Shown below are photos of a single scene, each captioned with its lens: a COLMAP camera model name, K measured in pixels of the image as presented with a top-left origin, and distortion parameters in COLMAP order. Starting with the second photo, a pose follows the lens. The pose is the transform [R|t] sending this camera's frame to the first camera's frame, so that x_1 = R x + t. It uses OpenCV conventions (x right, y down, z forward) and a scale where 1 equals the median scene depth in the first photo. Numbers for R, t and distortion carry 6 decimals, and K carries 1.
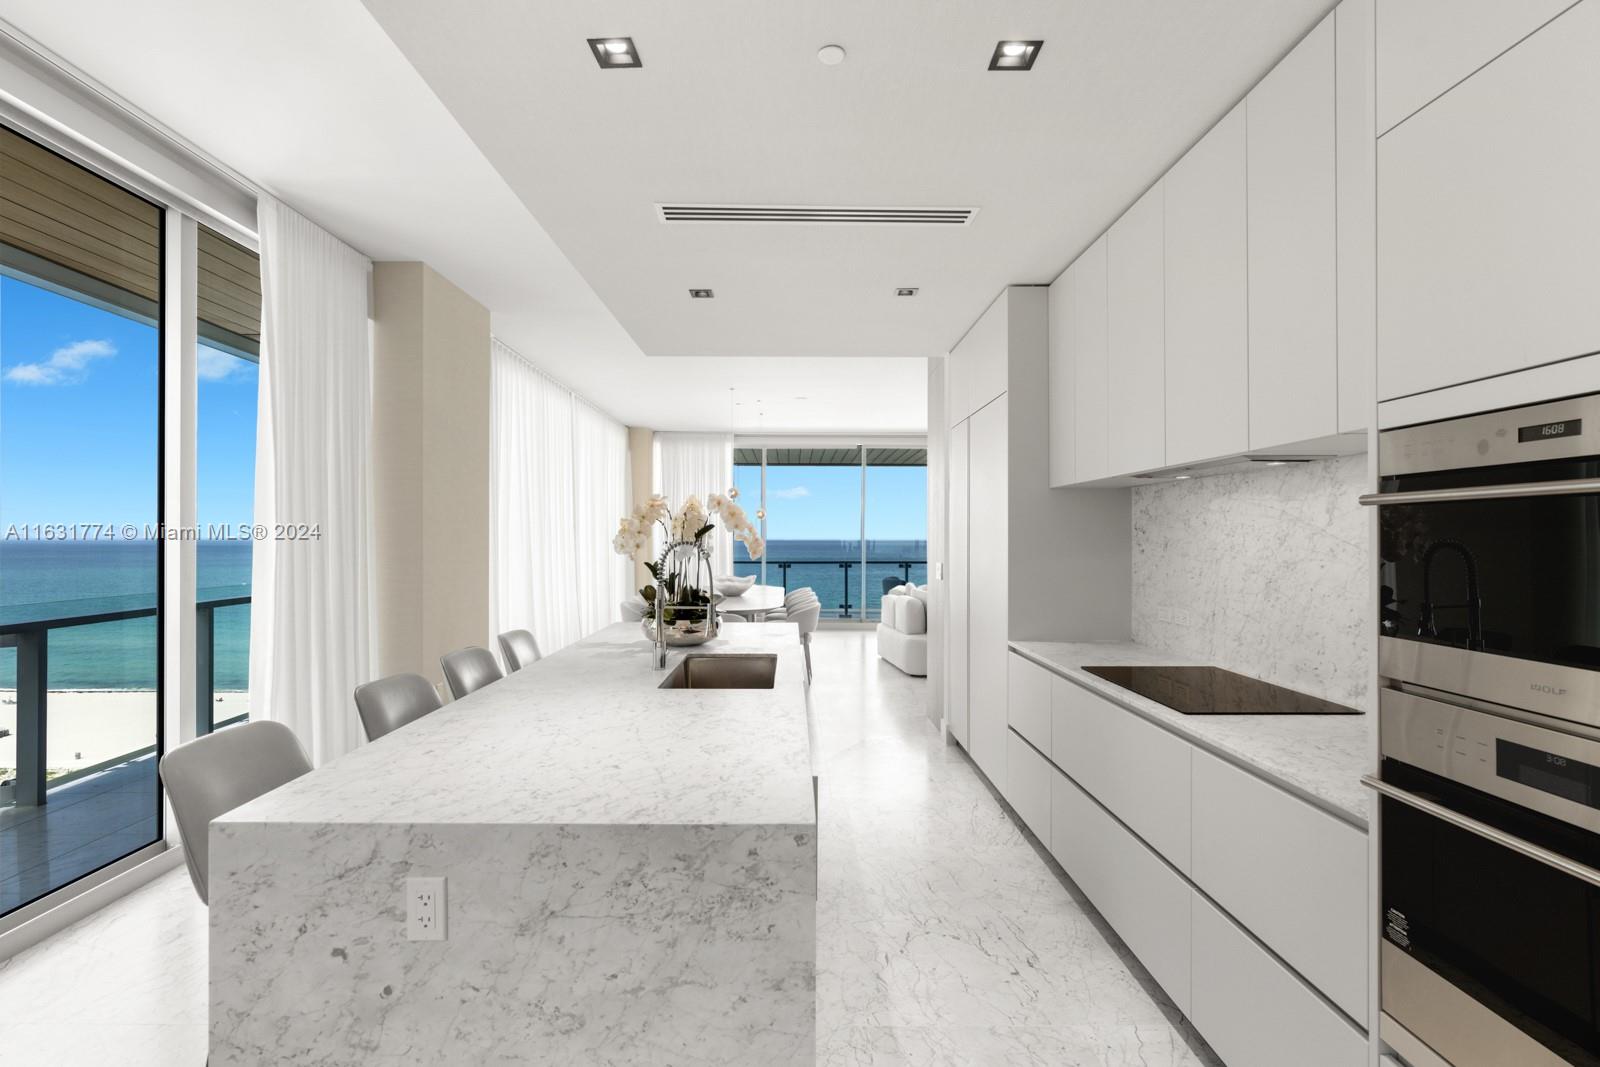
lens RADIAL K [[720.3, 0, 799.6], [0, 720.3, 532.3], [0, 0, 1]] dist [-0.012589, 0.004353]
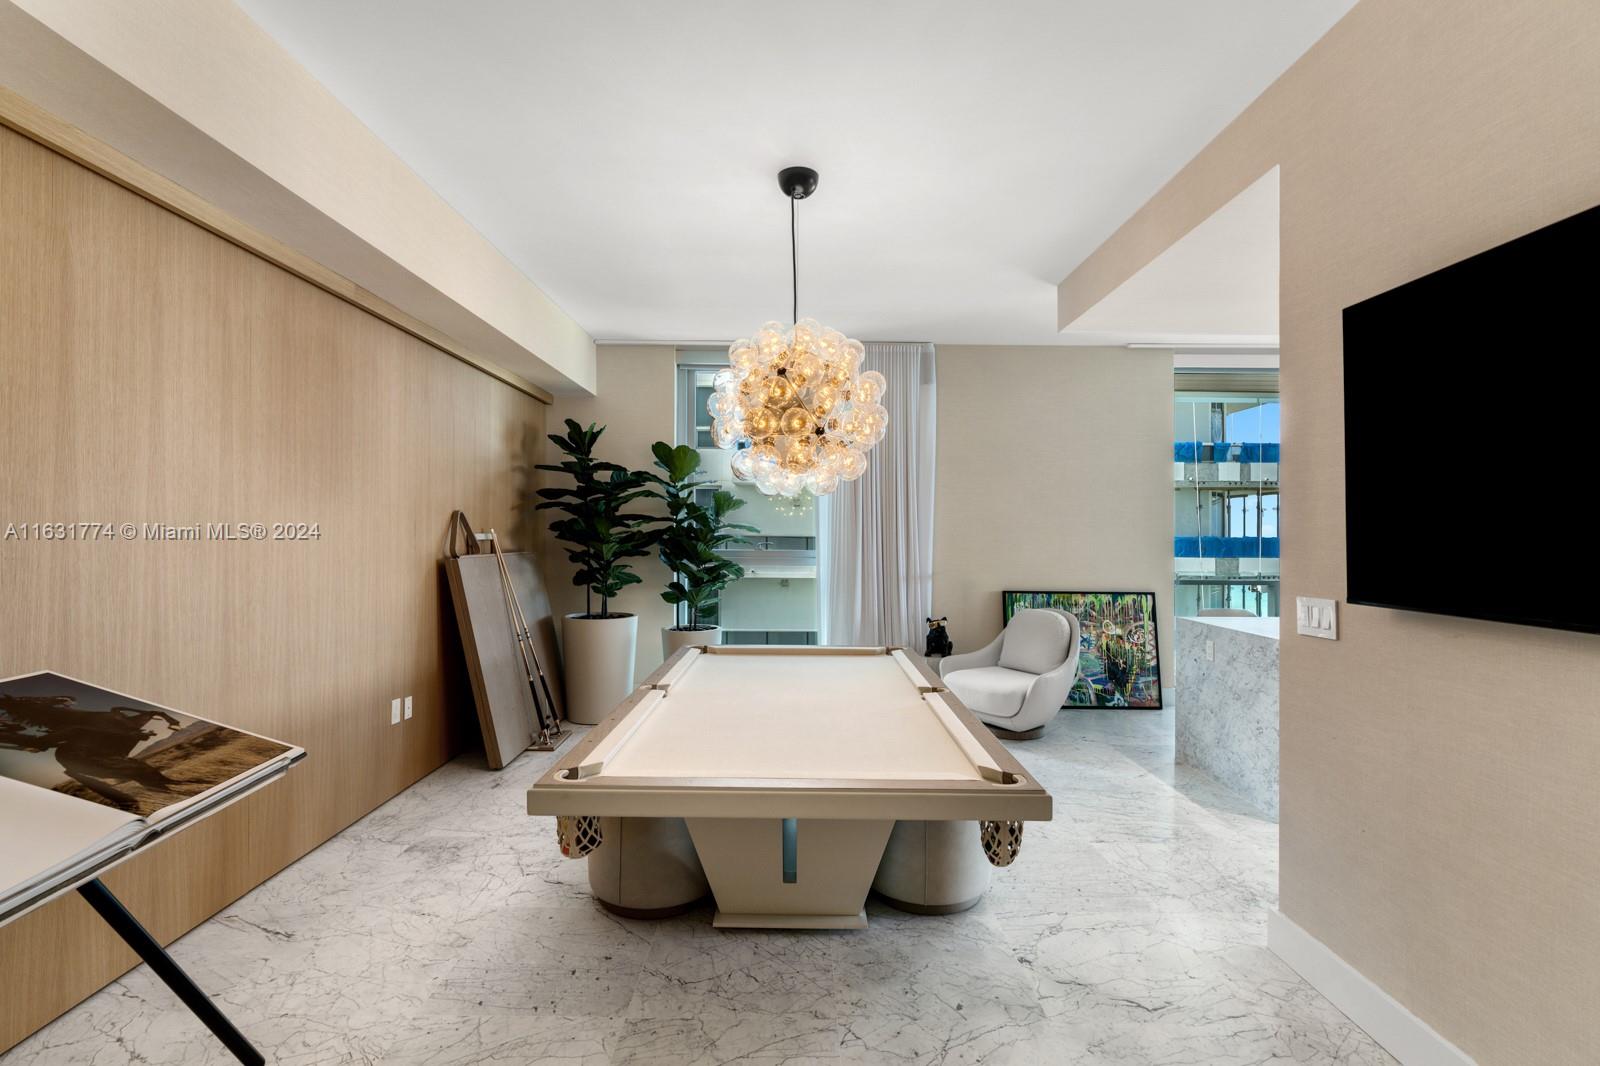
lens RADIAL K [[720.3, 0, 799.6], [0, 720.3, 537.3], [0, 0, 1]] dist [-0.012589, 0.004353]
pose [[-0.010127, -0.002428, -0.999946, 2.734015], [-0.002775, 0.999993, -0.002400, 0.024273], [0.999945, 0.002750, -0.010133, -0.823676]]
